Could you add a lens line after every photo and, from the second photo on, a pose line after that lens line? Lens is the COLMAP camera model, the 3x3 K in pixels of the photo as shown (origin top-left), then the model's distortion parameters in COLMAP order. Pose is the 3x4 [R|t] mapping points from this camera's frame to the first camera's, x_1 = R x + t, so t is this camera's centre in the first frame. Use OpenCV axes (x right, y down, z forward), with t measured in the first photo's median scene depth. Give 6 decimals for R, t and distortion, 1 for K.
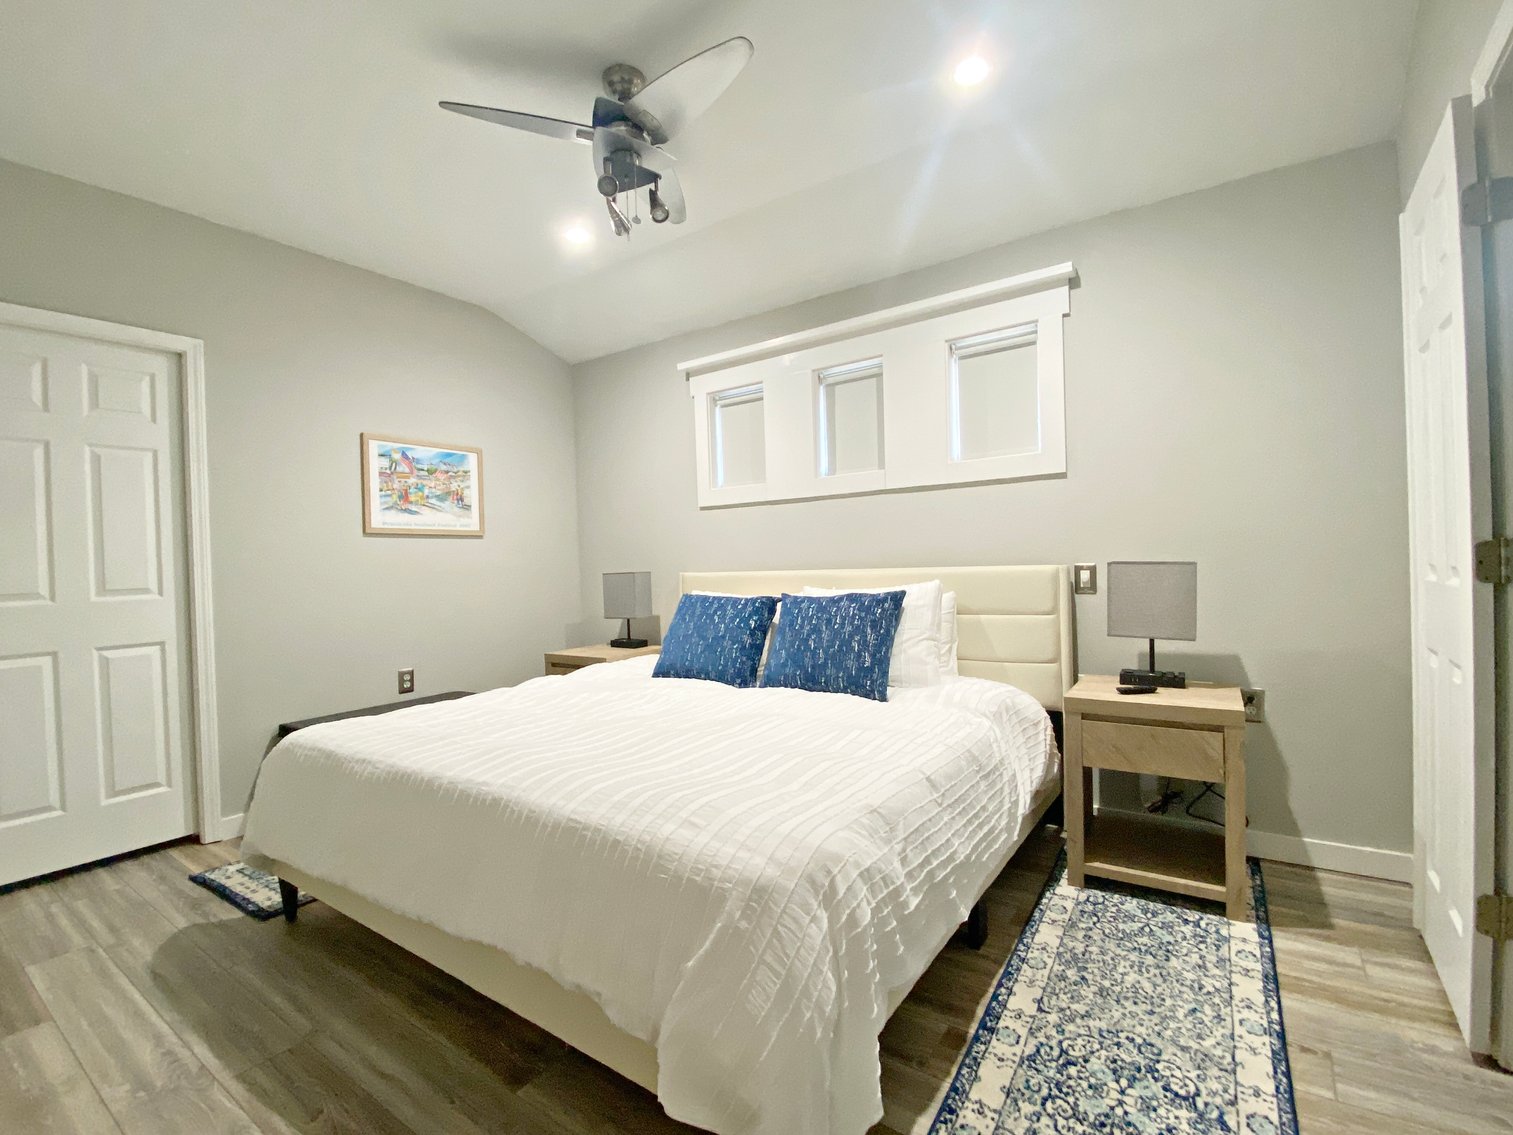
lens RADIAL K [[689.0, 0, 754.5], [0, 689.0, 564.9], [0, 0, 1]] dist [0.035190, -0.026353]
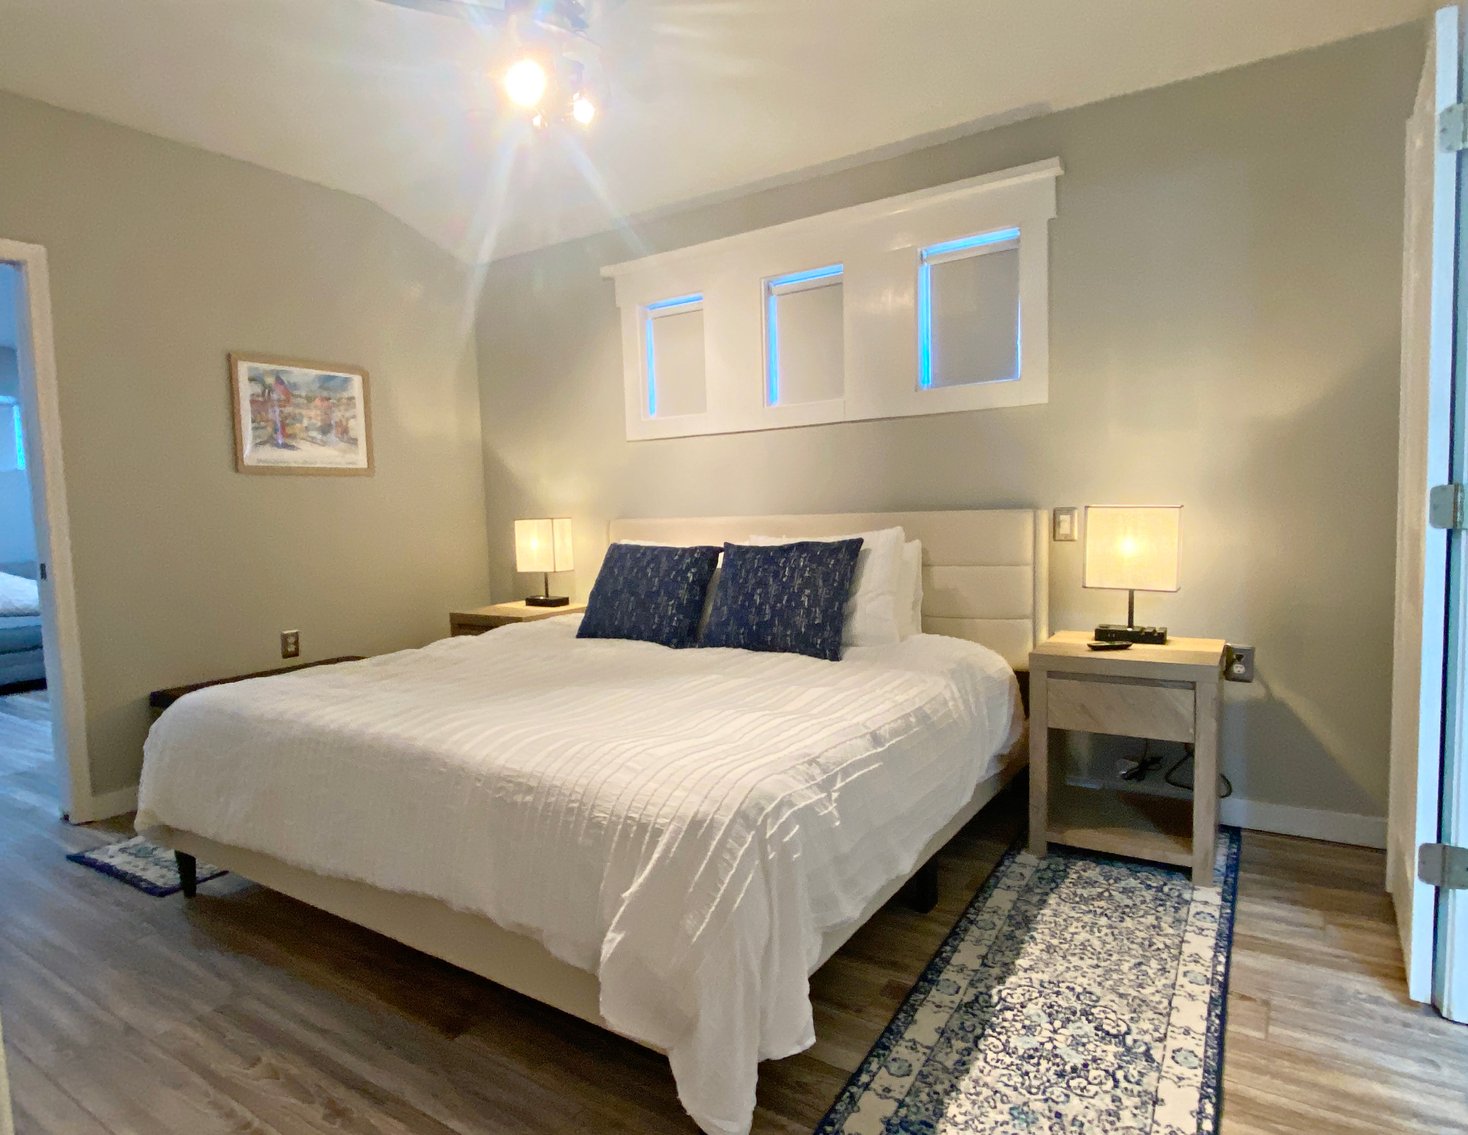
lens RADIAL K [[870.0, 0, 704.4], [0, 870.0, 566.4], [0, 0, 1]] dist [0.056802, -0.048380]
pose [[0.999945, -0.002407, 0.010176, 0.004956], [0.001718, 0.997740, 0.067178, -0.004390], [-0.010315, -0.067156, 0.997689, -0.172820]]
